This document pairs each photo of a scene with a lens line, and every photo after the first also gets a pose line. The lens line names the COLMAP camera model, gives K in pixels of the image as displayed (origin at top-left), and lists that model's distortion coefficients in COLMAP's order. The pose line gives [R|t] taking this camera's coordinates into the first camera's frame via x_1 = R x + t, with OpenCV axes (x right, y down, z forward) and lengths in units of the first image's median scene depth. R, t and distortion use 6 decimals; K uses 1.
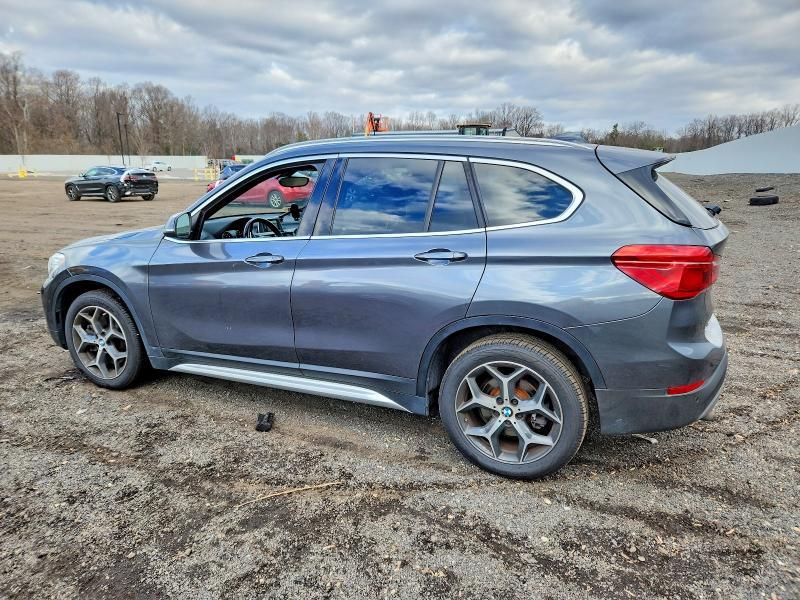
lens RADIAL K [[621.1, 0, 399.3], [0, 621.1, 302.1], [0, 0, 1]] dist [0.029464, -0.013992]
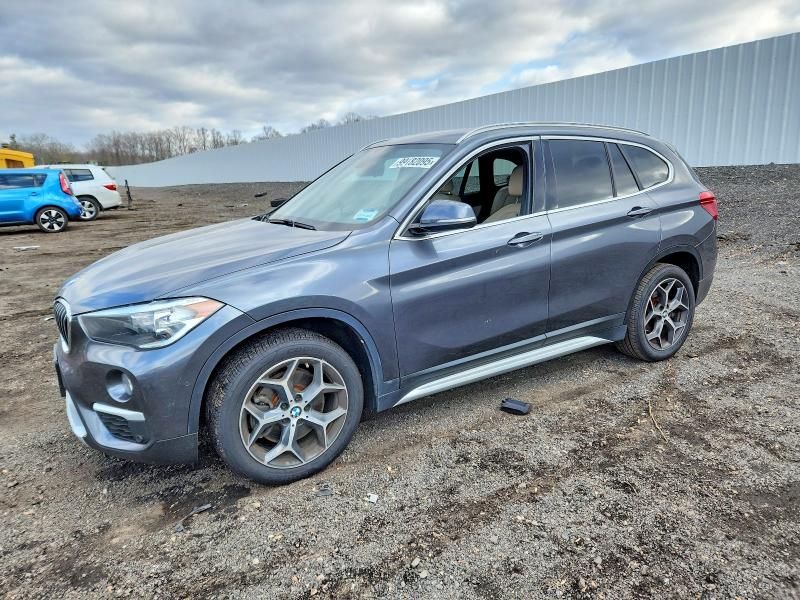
lens RADIAL K [[621.1, 0, 398.3], [0, 621.1, 299.4], [0, 0, 1]] dist [0.029464, -0.013992]
pose [[0.476671, -0.184892, 0.859419, -1.069197], [0.217189, 0.972094, 0.088670, -0.095402], [-0.851830, 0.144390, 0.503525, 0.613769]]
